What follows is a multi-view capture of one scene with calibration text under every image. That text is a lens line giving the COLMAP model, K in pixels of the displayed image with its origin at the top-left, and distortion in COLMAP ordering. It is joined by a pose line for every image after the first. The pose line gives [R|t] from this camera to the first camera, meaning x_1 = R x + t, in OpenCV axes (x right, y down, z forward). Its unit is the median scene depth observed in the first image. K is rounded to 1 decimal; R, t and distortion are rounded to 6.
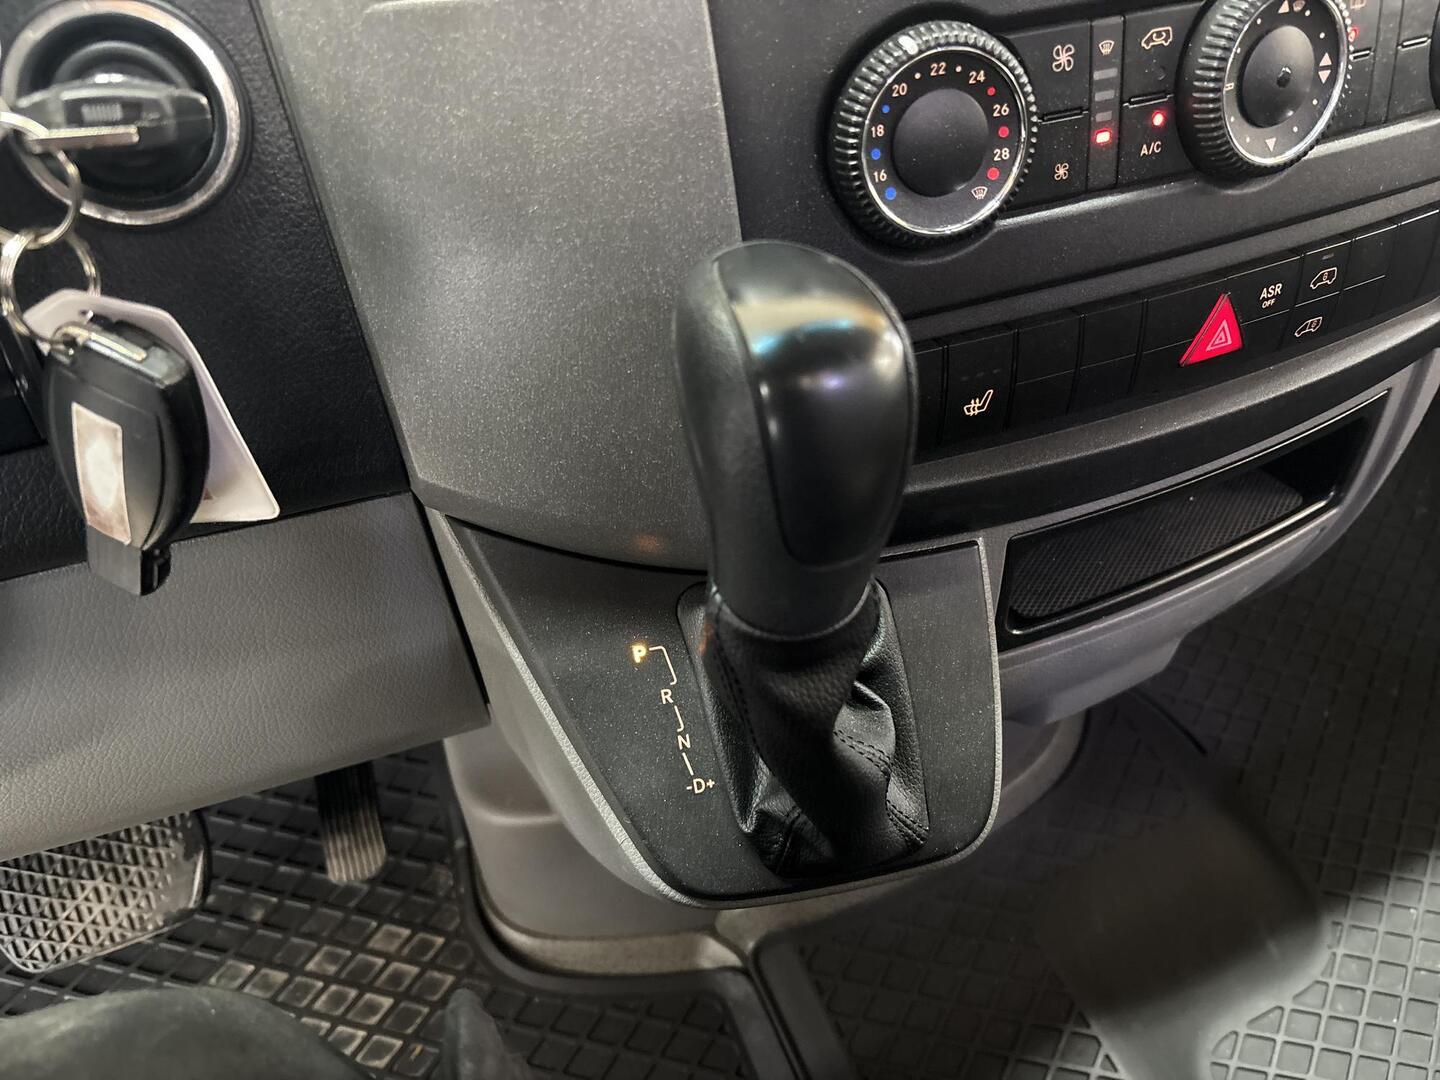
lens RADIAL K [[1093.0, 0, 725.8], [0, 1093.0, 538.7], [0, 0, 1]] dist [0.014692, -0.021584]
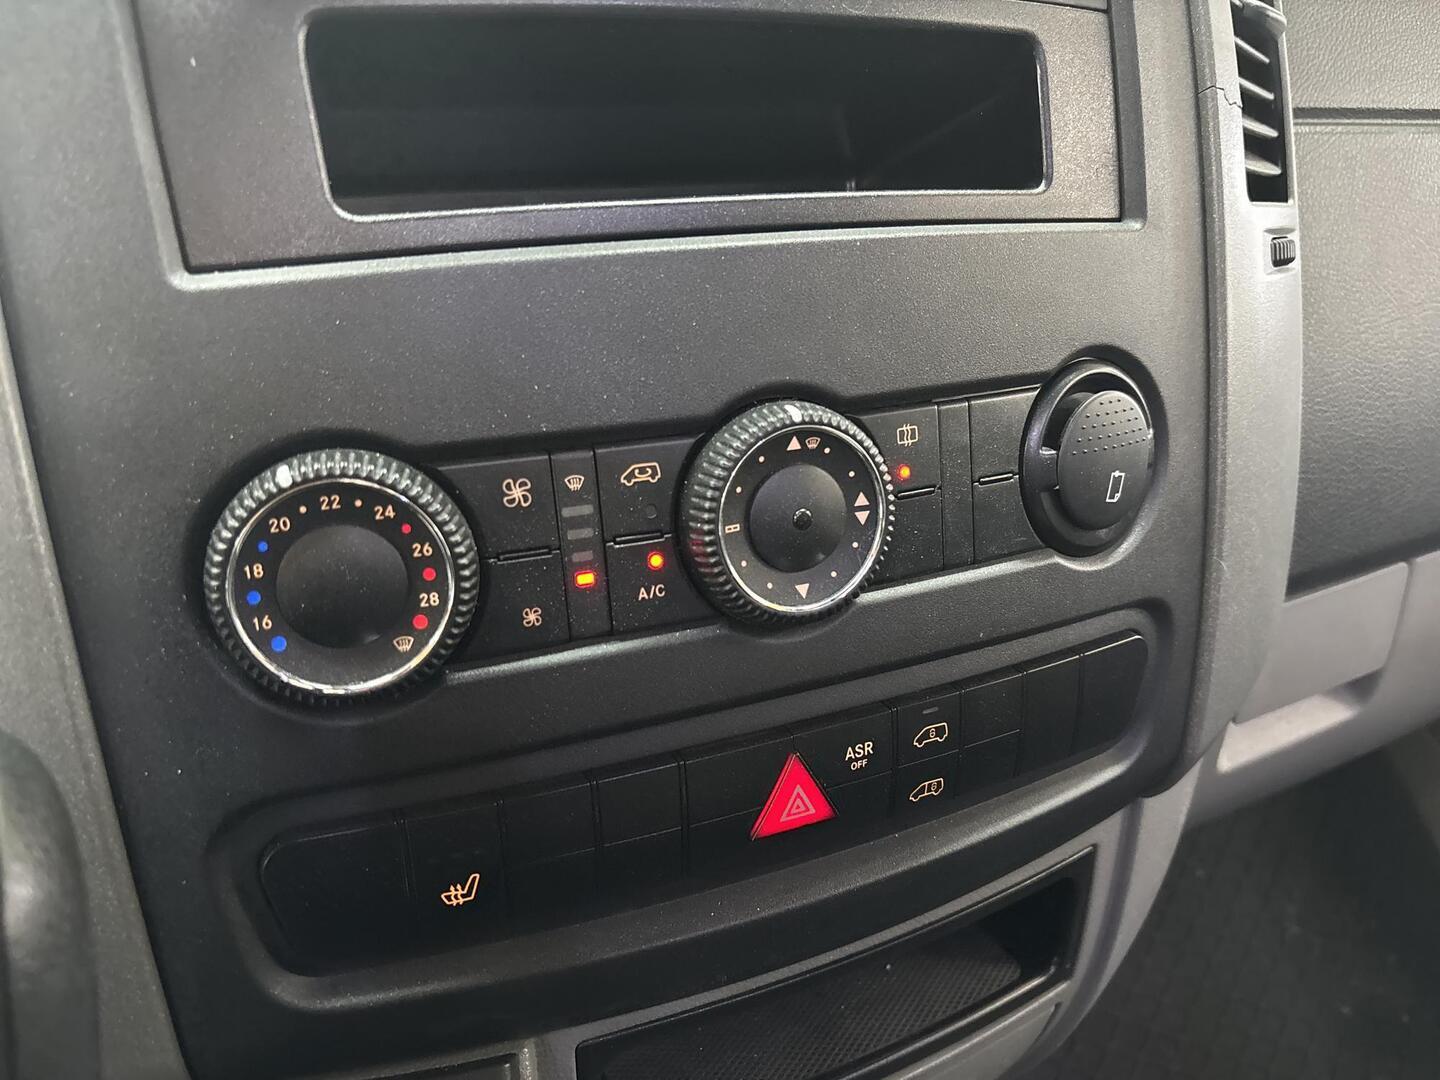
lens RADIAL K [[1093.0, 0, 706.1], [0, 1093.0, 548.7], [0, 0, 1]] dist [0.014692, -0.021584]
pose [[0.999276, 0.035606, 0.013437, 0.387460], [-0.030099, 0.955484, -0.293503, -0.132790], [-0.023289, 0.292886, 0.955864, 0.173158]]
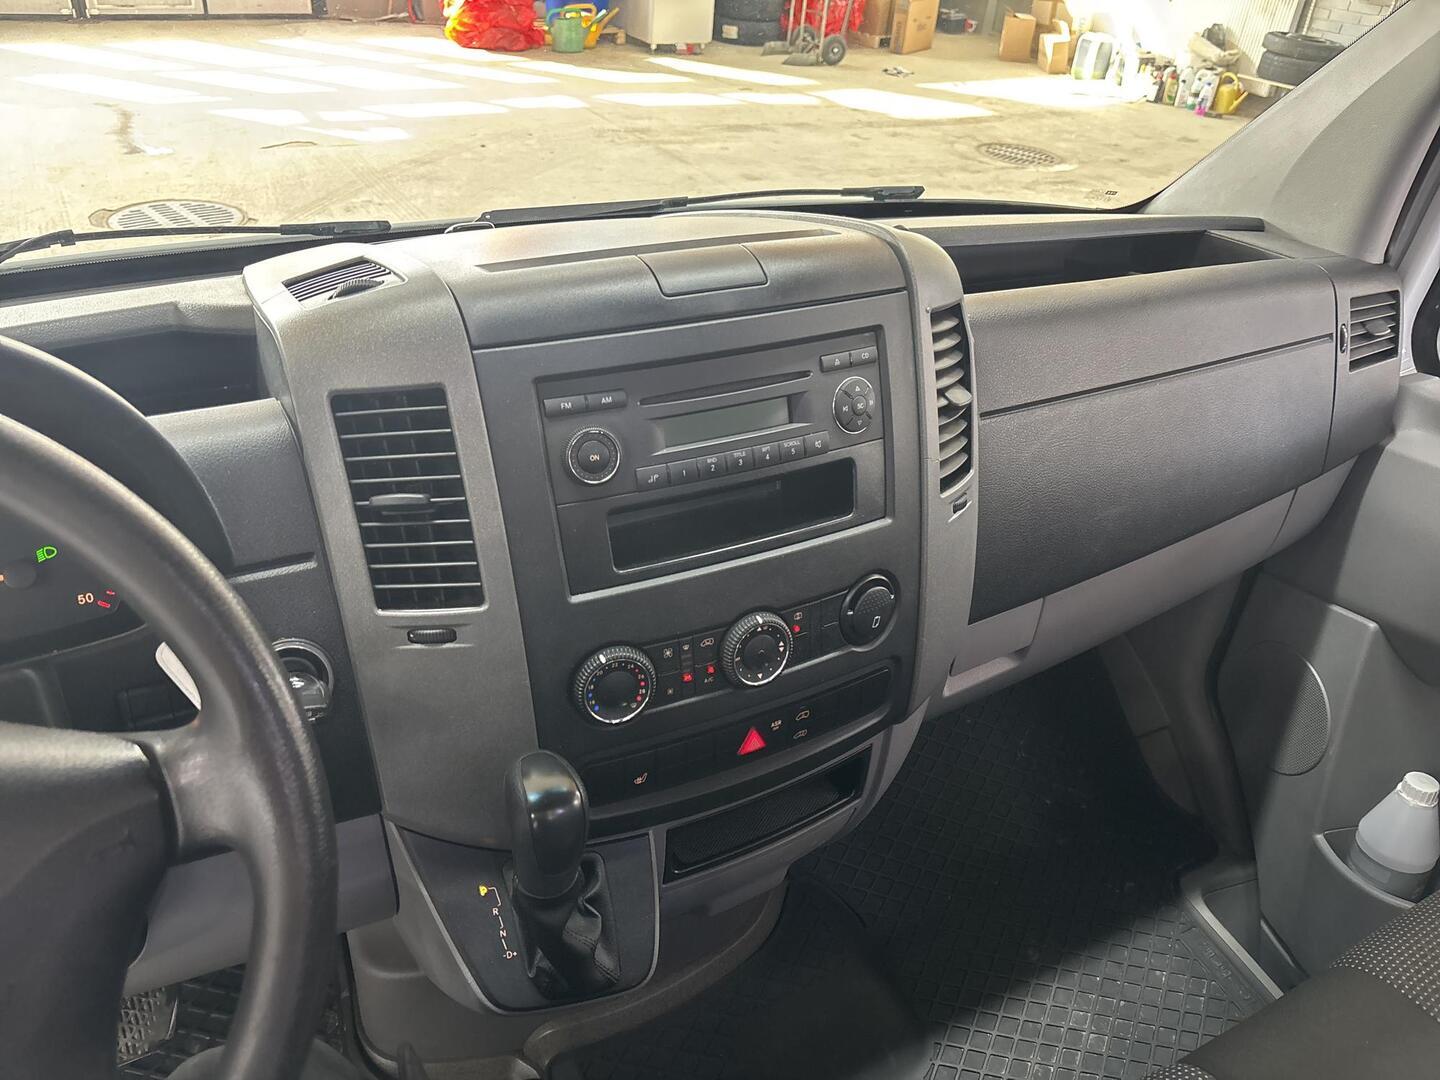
lens RADIAL K [[1093.0, 0, 717.9], [0, 1093.0, 531.9], [0, 0, 1]] dist [0.014692, -0.021584]
pose [[0.991165, 0.041895, 0.125845, 0.080522], [-0.024027, 0.989820, -0.140281, -0.317070], [-0.130441, 0.136018, 0.982082, -1.338529]]
